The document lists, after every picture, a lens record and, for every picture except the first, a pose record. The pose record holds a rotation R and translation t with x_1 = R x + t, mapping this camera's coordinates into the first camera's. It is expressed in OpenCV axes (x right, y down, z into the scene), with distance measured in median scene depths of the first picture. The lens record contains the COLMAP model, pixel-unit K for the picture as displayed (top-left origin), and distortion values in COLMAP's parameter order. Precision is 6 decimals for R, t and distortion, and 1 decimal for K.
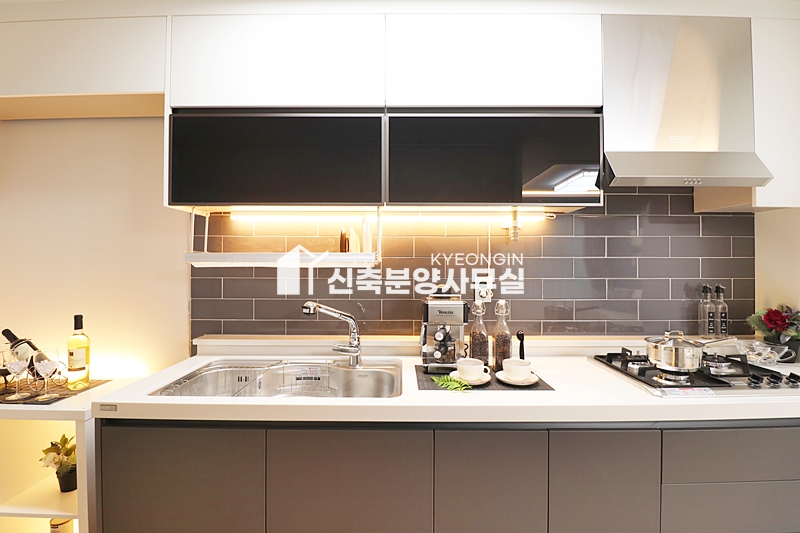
lens RADIAL K [[370.1, 0, 398.2], [0, 370.1, 262.8], [0, 0, 1]] dist [-0.001447, -0.010866]
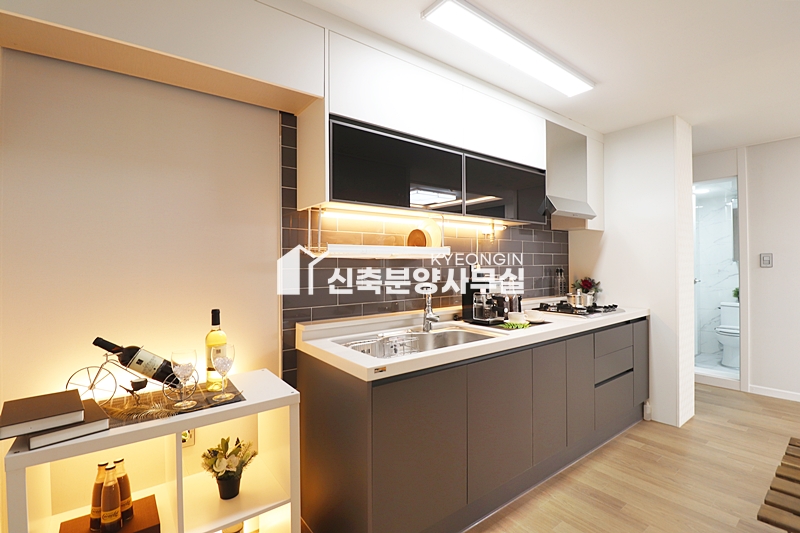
lens RADIAL K [[370.1, 0, 394.1], [0, 370.1, 265.0], [0, 0, 1]] dist [-0.001447, -0.010866]
pose [[0.794922, -0.009317, 0.606640, -1.077017], [0.003729, 0.999938, 0.010470, 0.023070], [-0.606700, -0.006060, 0.794908, -0.006891]]
